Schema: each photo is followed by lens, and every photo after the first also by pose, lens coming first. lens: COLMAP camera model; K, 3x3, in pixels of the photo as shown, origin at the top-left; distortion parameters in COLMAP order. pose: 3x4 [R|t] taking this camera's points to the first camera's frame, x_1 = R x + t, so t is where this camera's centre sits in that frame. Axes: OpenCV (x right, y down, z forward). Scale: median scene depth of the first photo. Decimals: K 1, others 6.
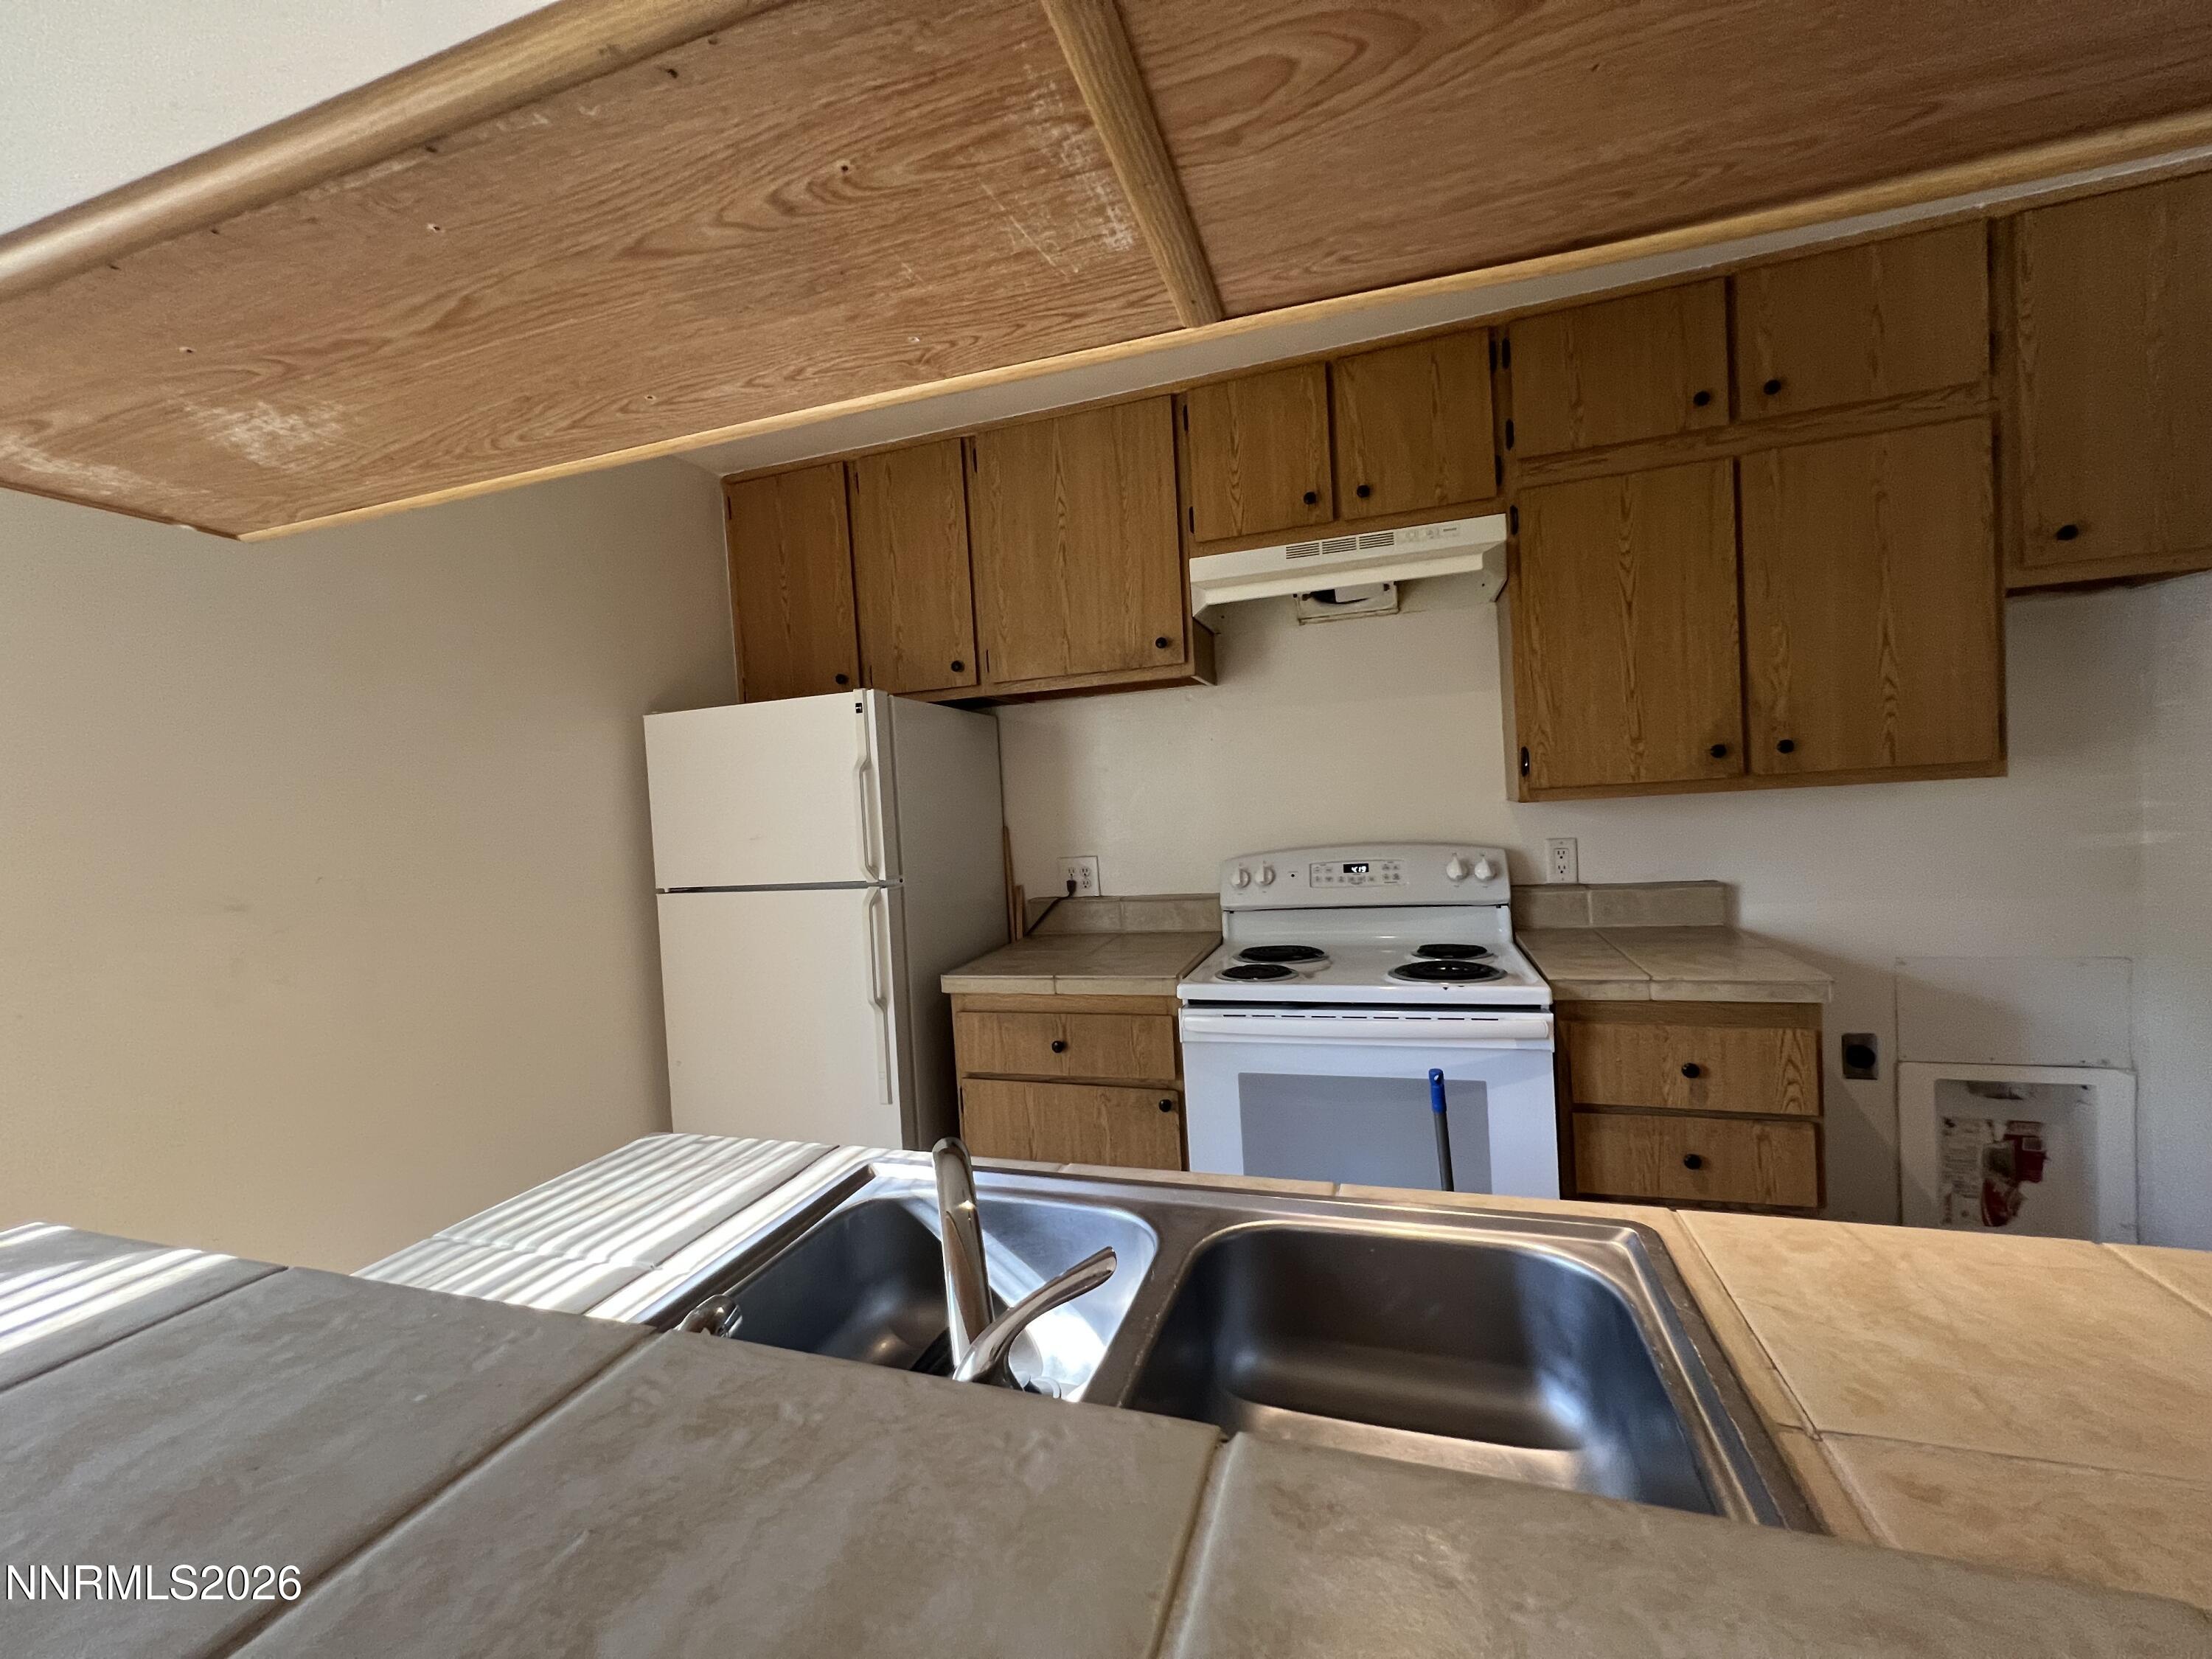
lens RADIAL K [[885.1, 0, 1111.4], [0, 885.1, 831.6], [0, 0, 1]] dist [-0.000026, -0.000321]
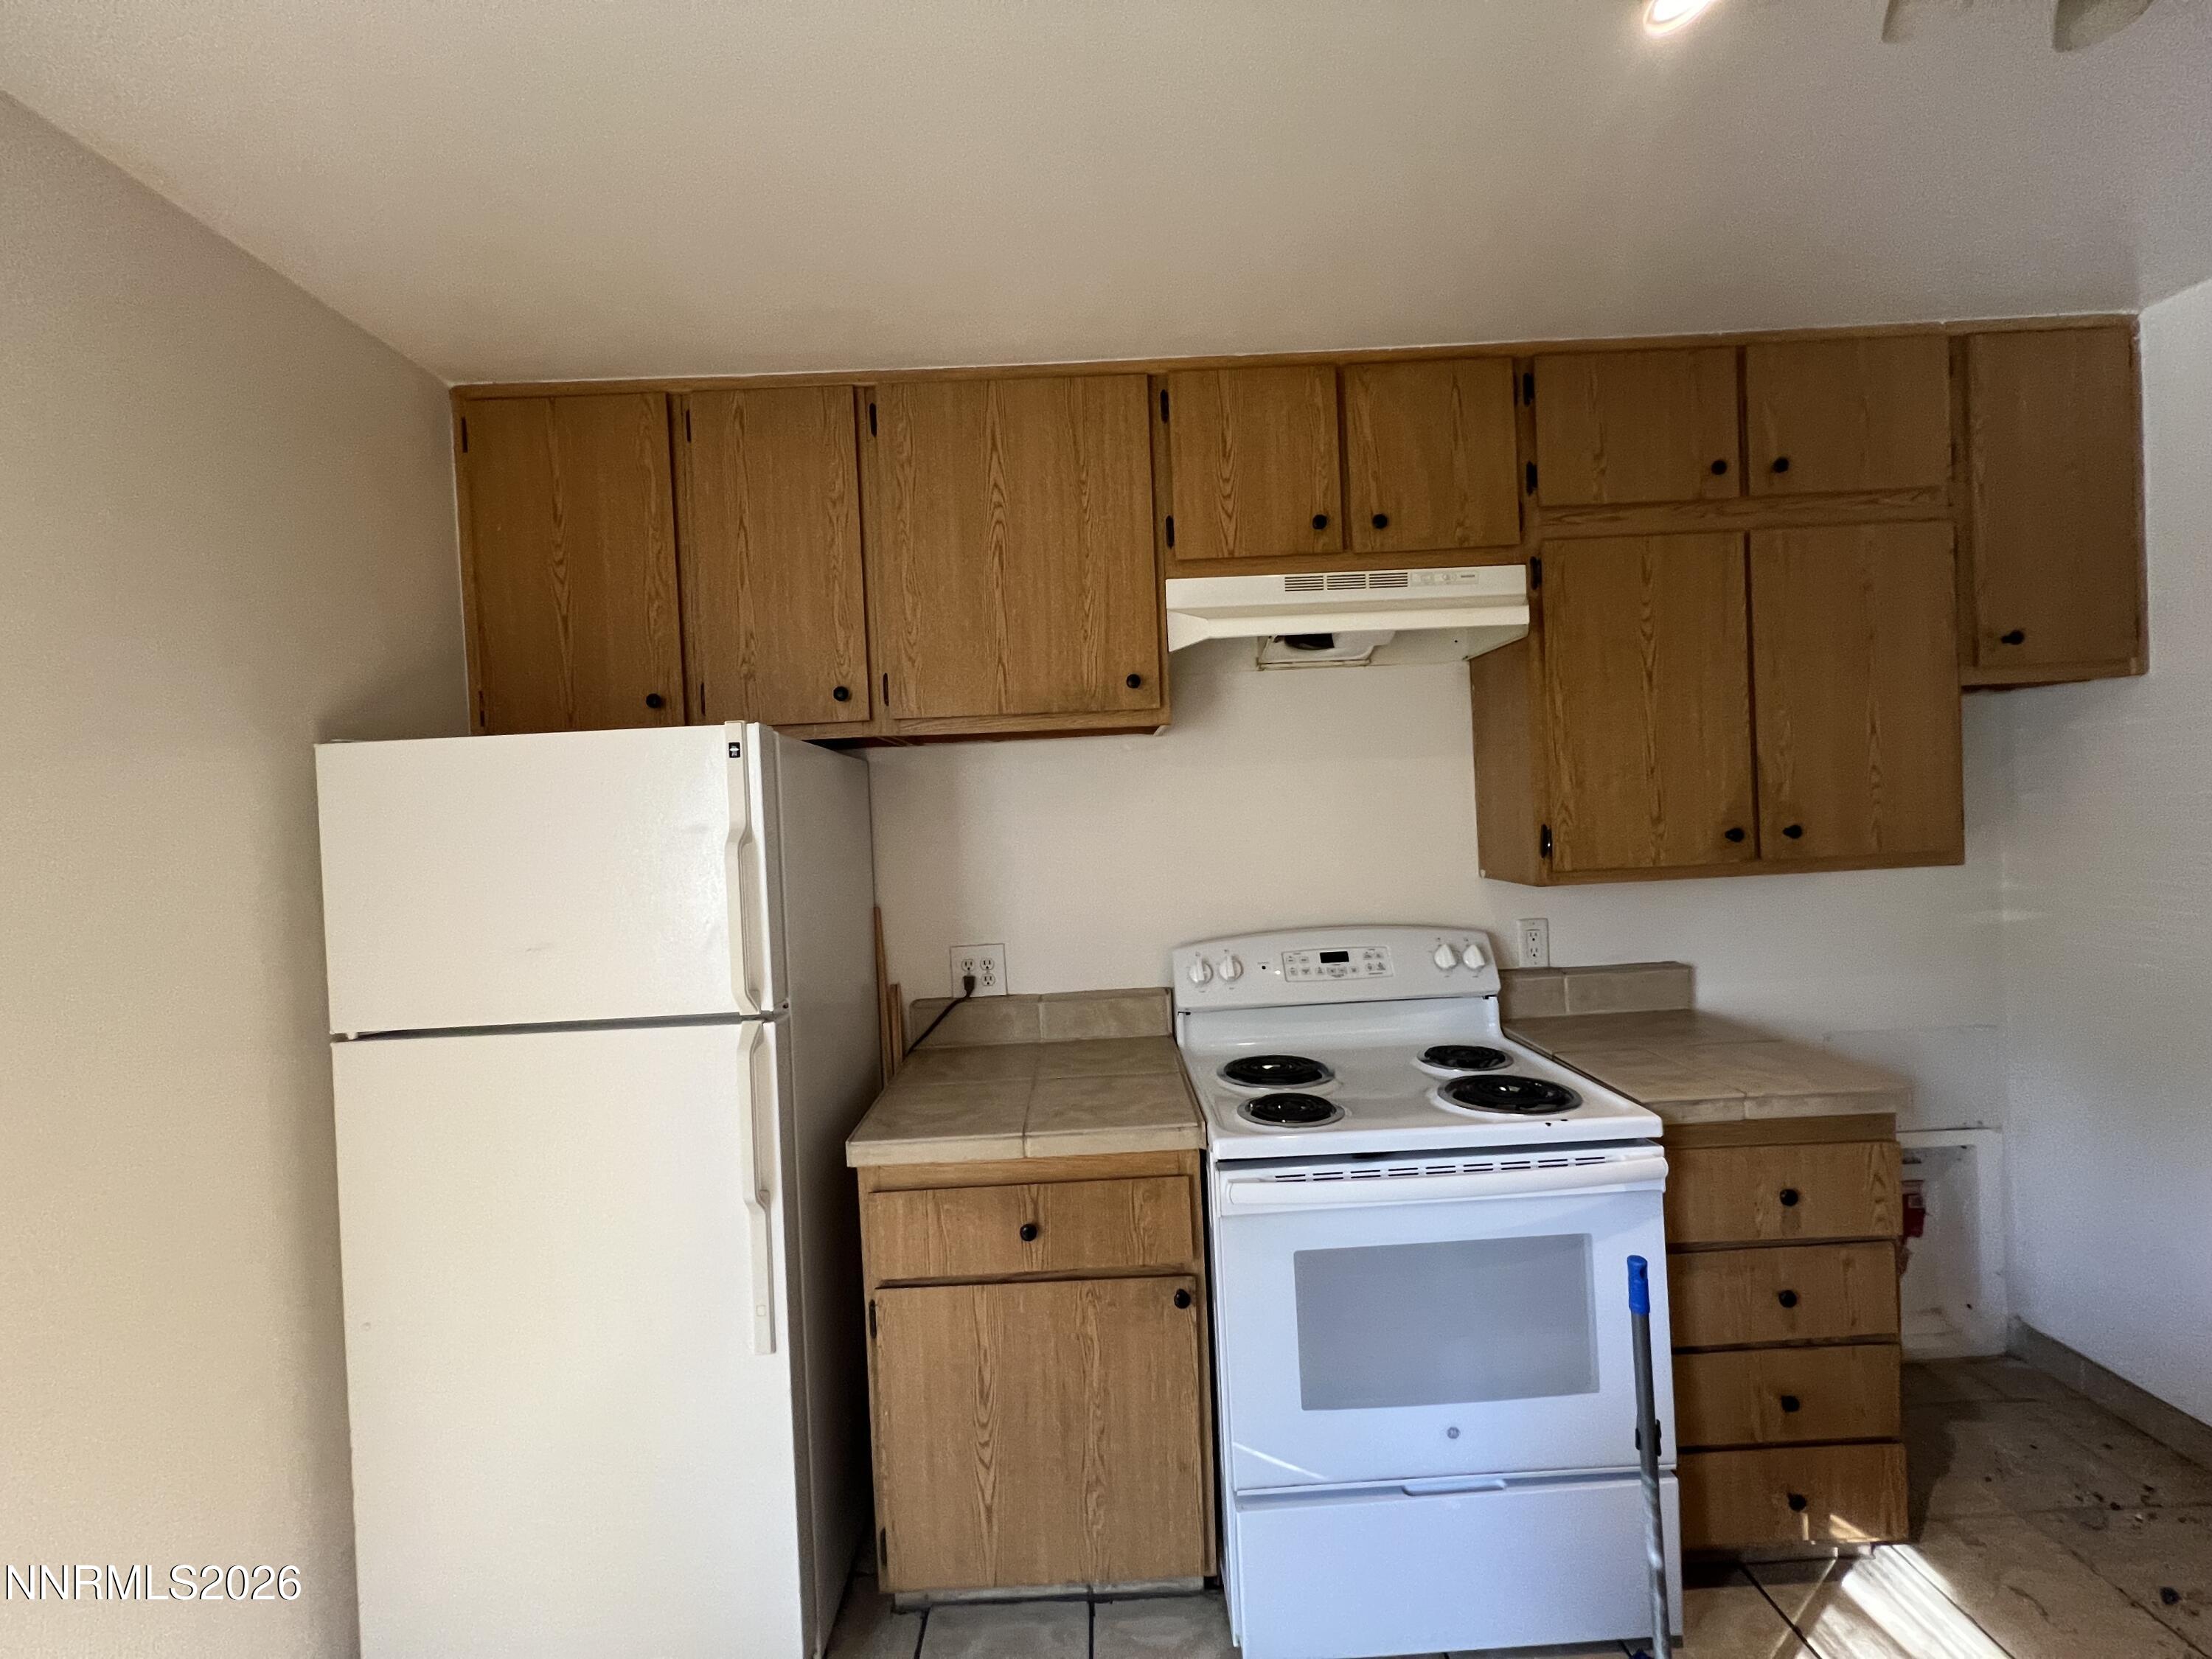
lens RADIAL K [[885.1, 0, 1103.4], [0, 885.1, 828.5], [0, 0, 1]] dist [-0.000026, -0.000321]
pose [[0.946960, 0.012063, 0.321124, -0.235504], [0.001121, 0.999165, -0.040840, -0.053859], [-0.321348, 0.039033, 0.946156, 0.288241]]
